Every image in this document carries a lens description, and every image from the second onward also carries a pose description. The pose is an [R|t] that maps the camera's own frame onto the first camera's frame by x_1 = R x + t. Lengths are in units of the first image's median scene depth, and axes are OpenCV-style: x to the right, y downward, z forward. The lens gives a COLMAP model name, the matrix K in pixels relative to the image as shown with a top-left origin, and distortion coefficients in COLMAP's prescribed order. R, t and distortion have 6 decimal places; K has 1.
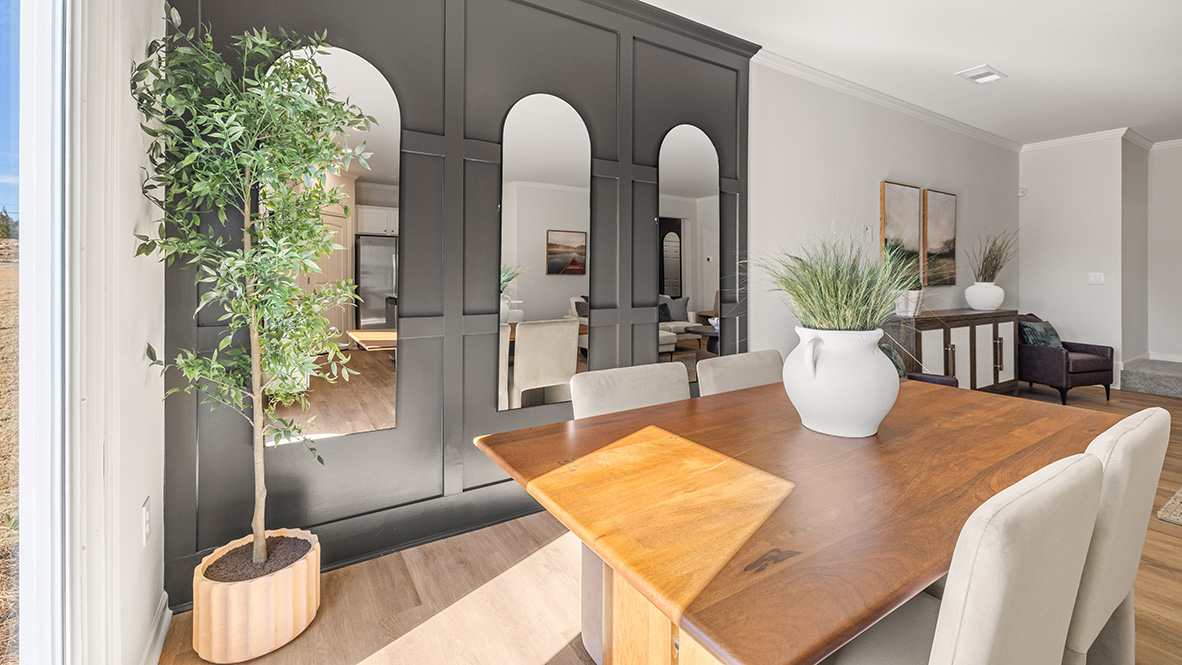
lens RADIAL K [[494.3, 0, 592.9], [0, 494.3, 320.0], [0, 0, 1]] dist [0.000852, -0.000518]
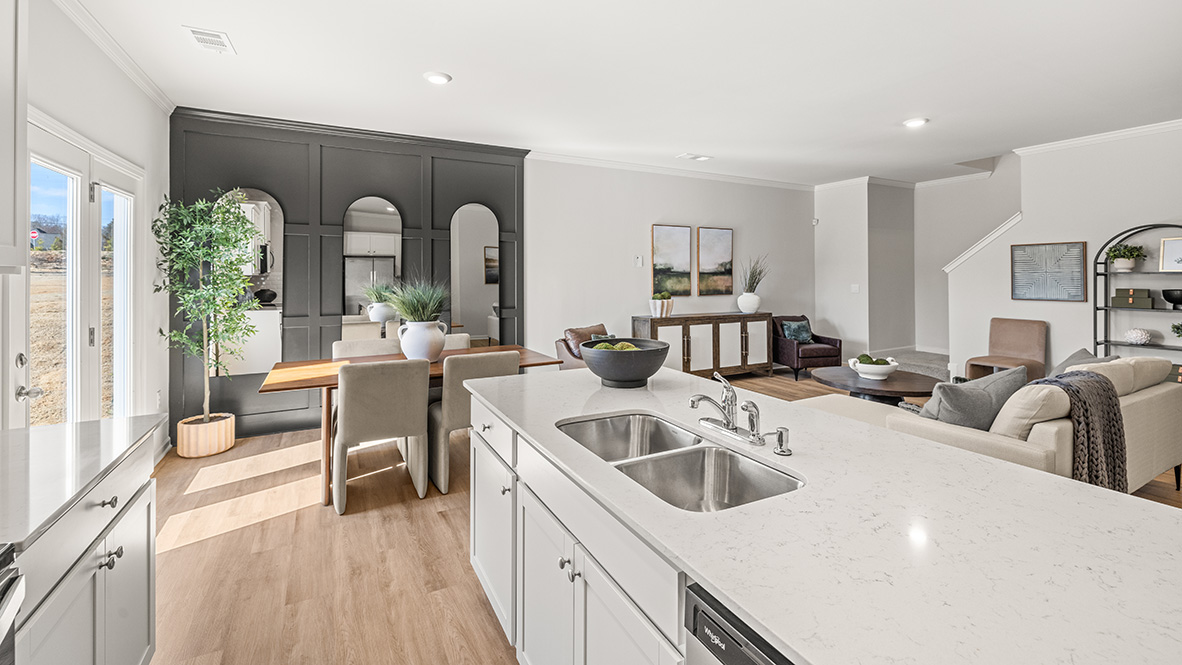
lens RADIAL K [[494.3, 0, 592.4], [0, 494.3, 320.7], [0, 0, 1]] dist [0.000852, -0.000518]
pose [[0.997838, 0.002749, -0.065657, 0.652007], [-0.002637, 0.999995, 0.001806, 0.002236], [0.065662, -0.001629, 0.997841, -0.607387]]
